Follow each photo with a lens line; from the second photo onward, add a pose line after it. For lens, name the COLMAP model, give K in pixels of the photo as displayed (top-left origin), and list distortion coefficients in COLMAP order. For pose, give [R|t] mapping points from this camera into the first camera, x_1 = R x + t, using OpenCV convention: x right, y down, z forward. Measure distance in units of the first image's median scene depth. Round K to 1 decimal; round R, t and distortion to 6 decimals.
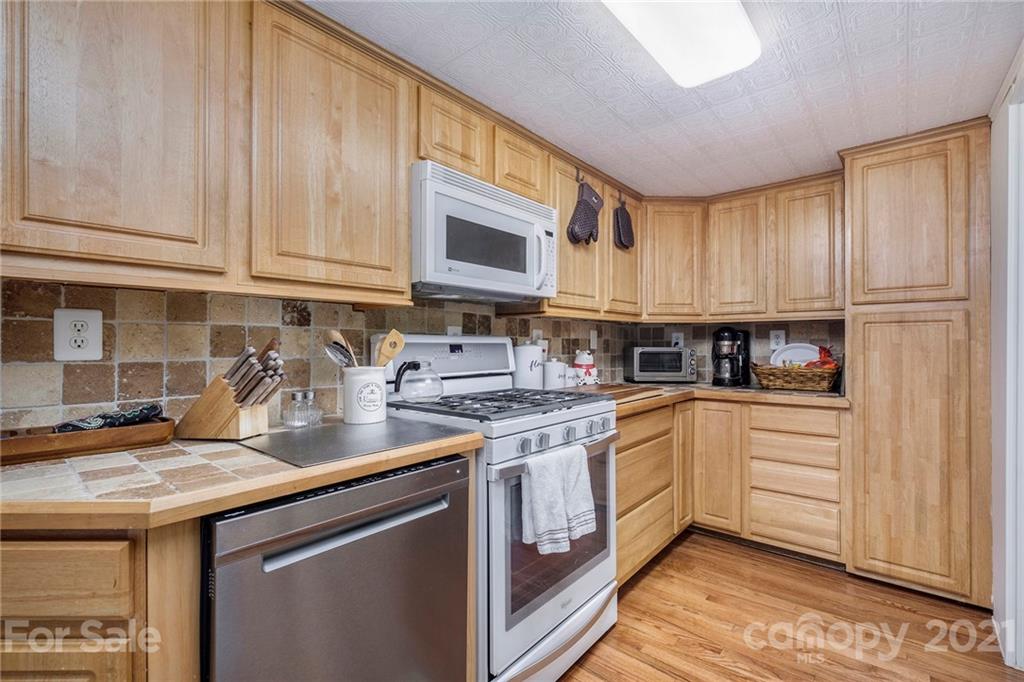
lens RADIAL K [[461.2, 0, 516.1], [0, 461.2, 340.9], [0, 0, 1]] dist [0.000458, -0.000084]
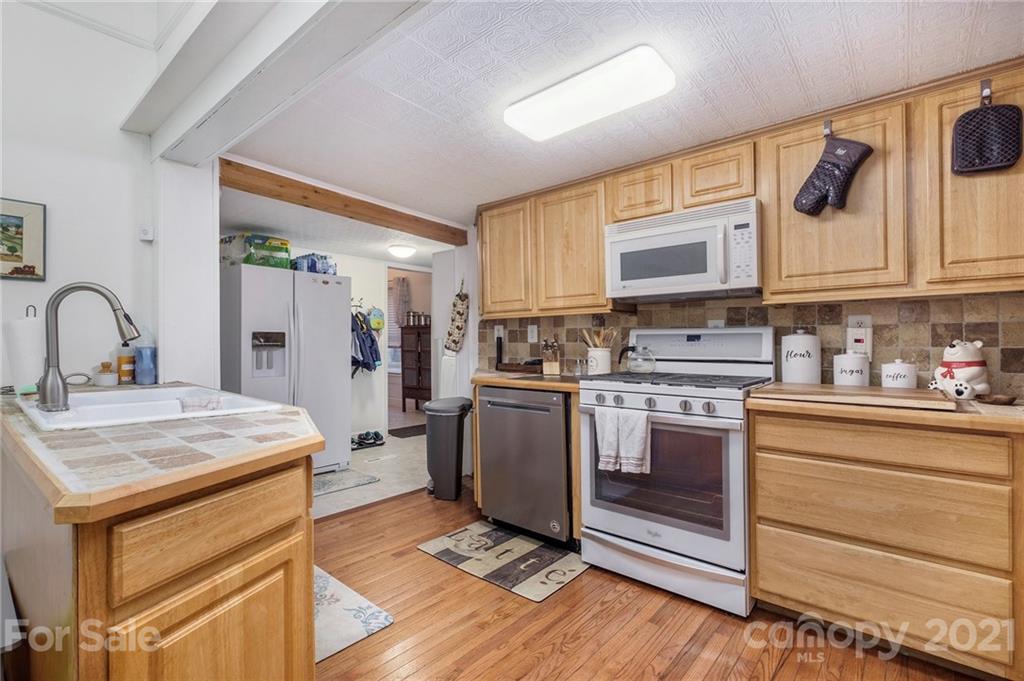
lens RADIAL K [[461.2, 0, 516.1], [0, 461.2, 340.4], [0, 0, 1]] dist [0.000458, -0.000084]
pose [[0.002394, -0.003866, -0.999990, 1.172952], [0.011205, 0.999930, -0.003839, 0.022843], [0.999934, -0.011195, 0.002437, 0.518894]]
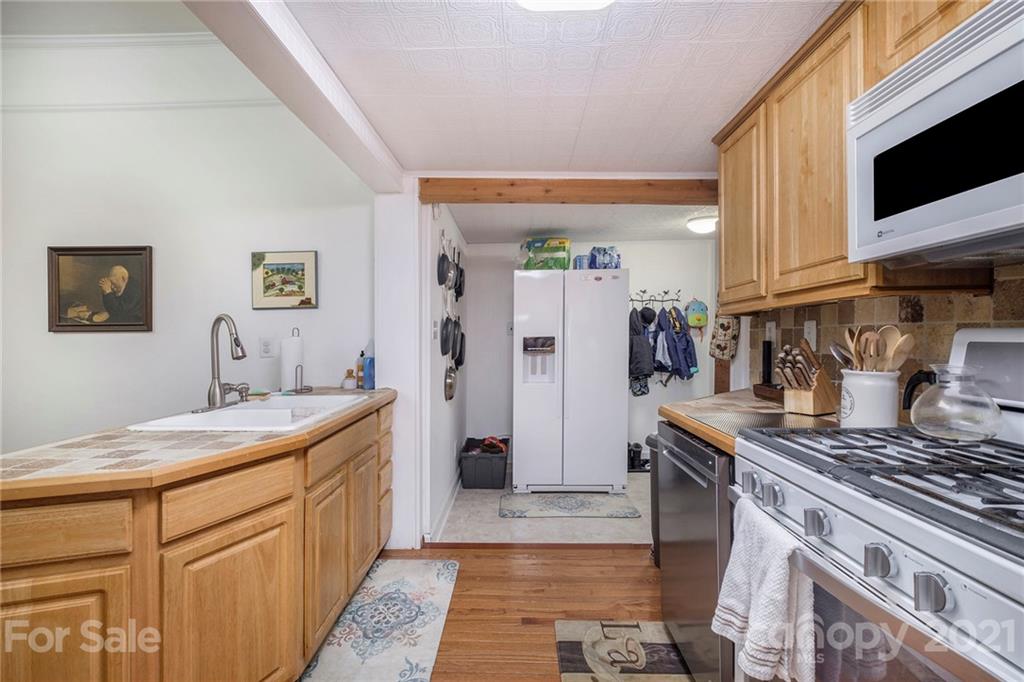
lens RADIAL K [[502.0, 0, 512.5], [0, 502.0, 348.6], [0, 0, 1]] dist [-0.002323, -0.000359]
pose [[-0.781249, 0.024924, -0.623721, 0.611545], [0.023403, 0.999670, 0.010634, -0.006849], [0.623780, -0.006289, -0.781574, 1.024498]]
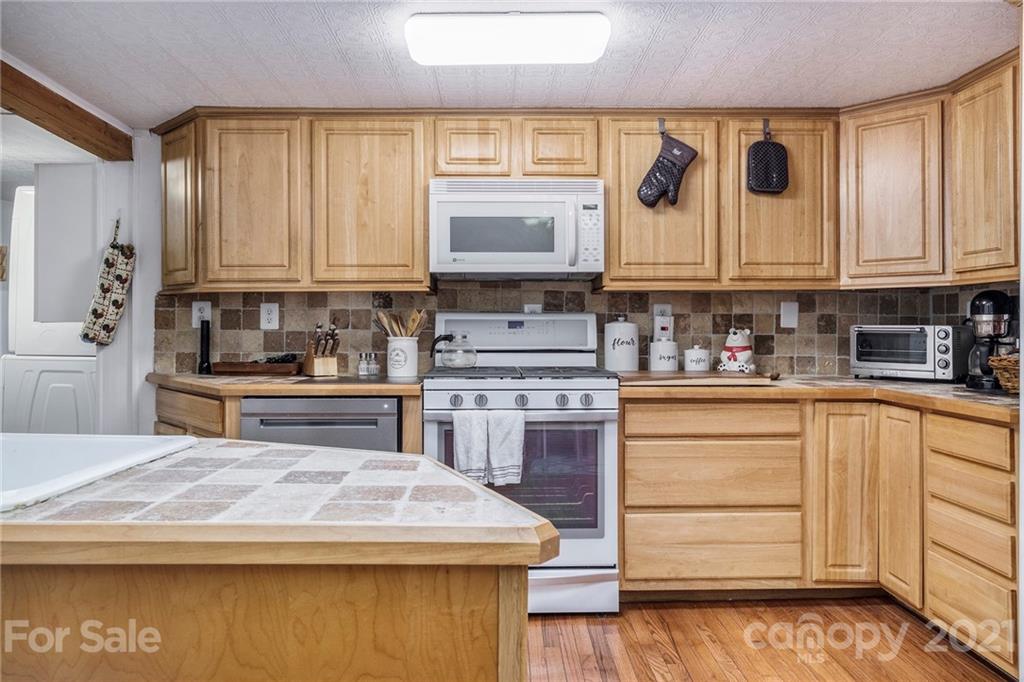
lens RADIAL K [[688.7, 0, 510.9], [0, 688.7, 324.7], [0, 0, 1]] dist [0.001353, 0.000934]
pose [[0.664245, -0.002817, -0.747510, 1.115186], [0.005646, 0.999983, 0.001248, 0.014467], [0.747494, -0.005050, 0.664250, -0.100459]]
